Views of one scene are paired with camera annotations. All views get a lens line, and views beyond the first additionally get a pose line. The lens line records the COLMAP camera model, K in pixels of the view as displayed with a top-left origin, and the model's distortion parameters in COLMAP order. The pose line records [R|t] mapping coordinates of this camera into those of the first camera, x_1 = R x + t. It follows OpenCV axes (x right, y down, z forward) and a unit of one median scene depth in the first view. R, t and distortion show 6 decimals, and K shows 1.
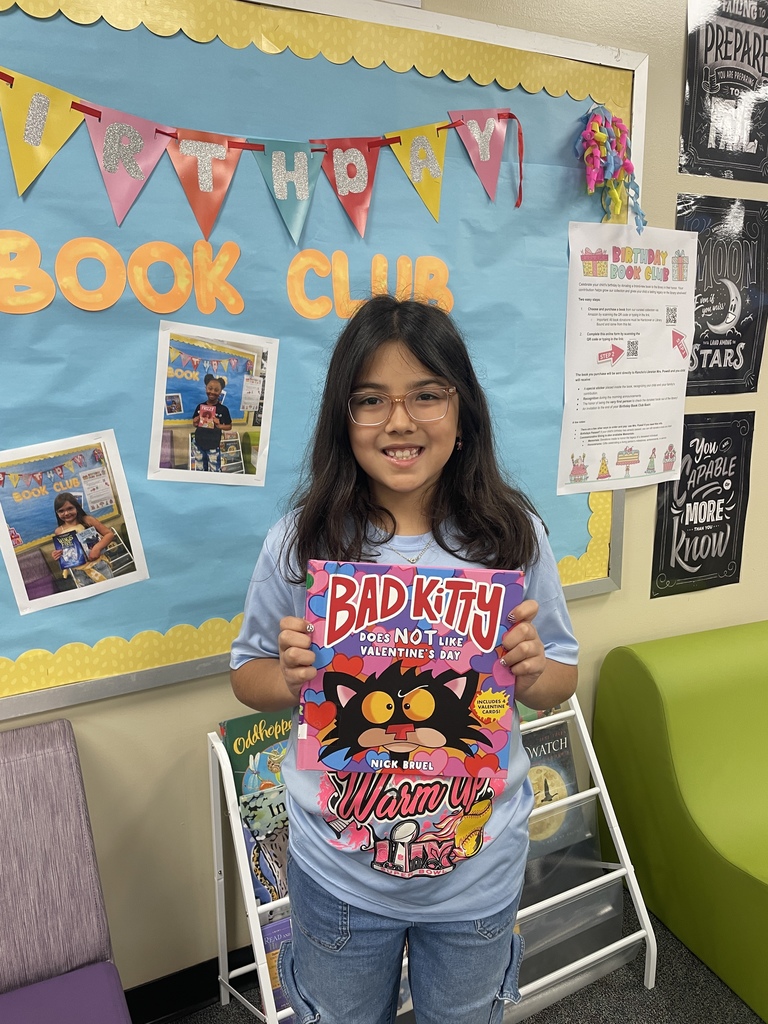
lens RADIAL K [[815.4, 0, 381.4], [0, 815.4, 509.4], [0, 0, 1]] dist [0.052983, -0.075269]
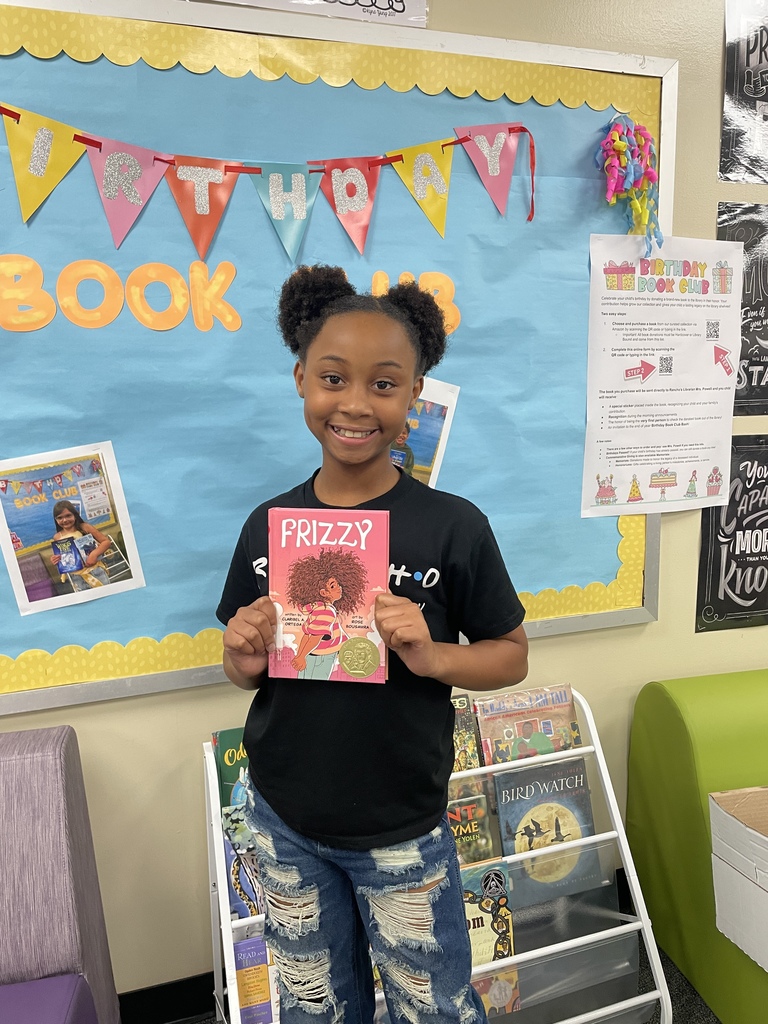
lens RADIAL K [[815.4, 0, 380.1], [0, 815.4, 504.9], [0, 0, 1]] dist [0.052983, -0.075269]
pose [[0.987223, 0.020041, -0.158080, 0.166826], [-0.026601, 0.998866, -0.039492, 0.014735], [0.157109, 0.043193, 0.986636, 0.024023]]
